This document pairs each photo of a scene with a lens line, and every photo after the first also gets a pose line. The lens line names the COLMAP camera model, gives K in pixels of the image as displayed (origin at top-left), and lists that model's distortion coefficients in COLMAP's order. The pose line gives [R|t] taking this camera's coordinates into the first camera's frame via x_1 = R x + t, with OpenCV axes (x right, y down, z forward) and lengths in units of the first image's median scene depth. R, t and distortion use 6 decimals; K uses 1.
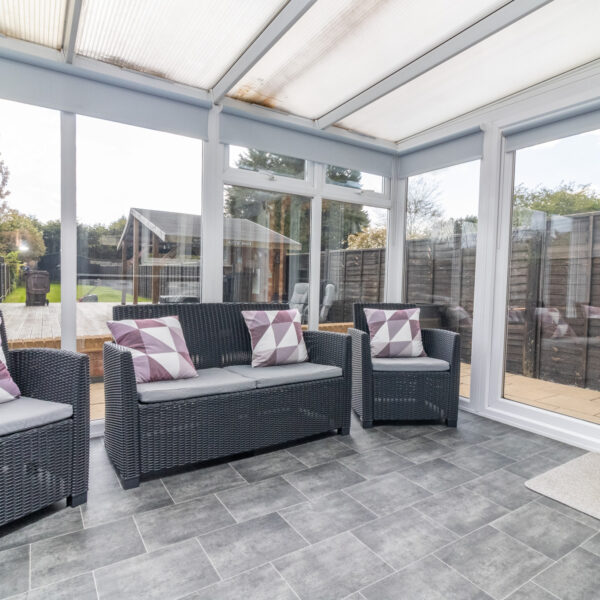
lens RADIAL K [[406.9, 0, 300.0], [0, 406.9, 300.0], [0, 0, 1]] dist [-0.005148, 0.000157]
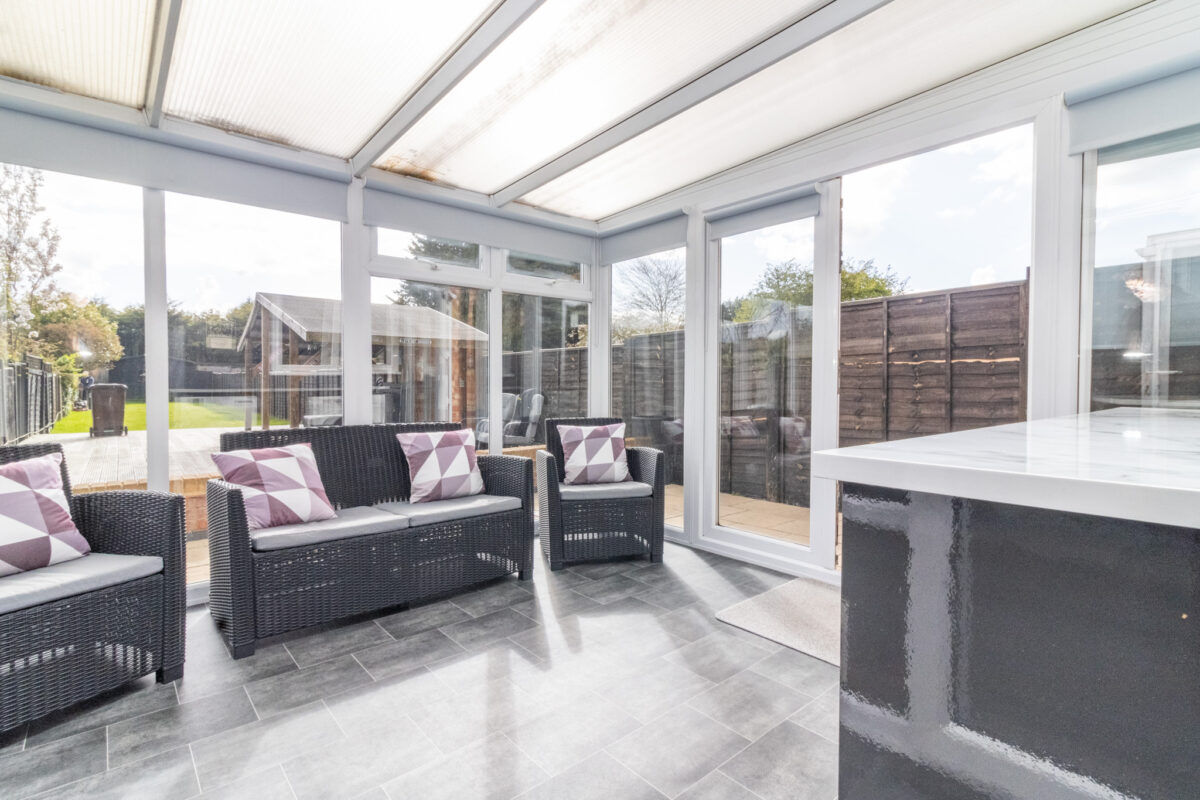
lens RADIAL K [[566.9, 0, 601.7], [0, 566.9, 398.9], [0, 0, 1]] dist [-0.000335, -0.000184]
pose [[0.989446, -0.026149, 0.142520, 0.100209], [0.029862, 0.999266, -0.023978, -0.003219], [-0.141789, 0.027981, 0.989501, -0.164907]]
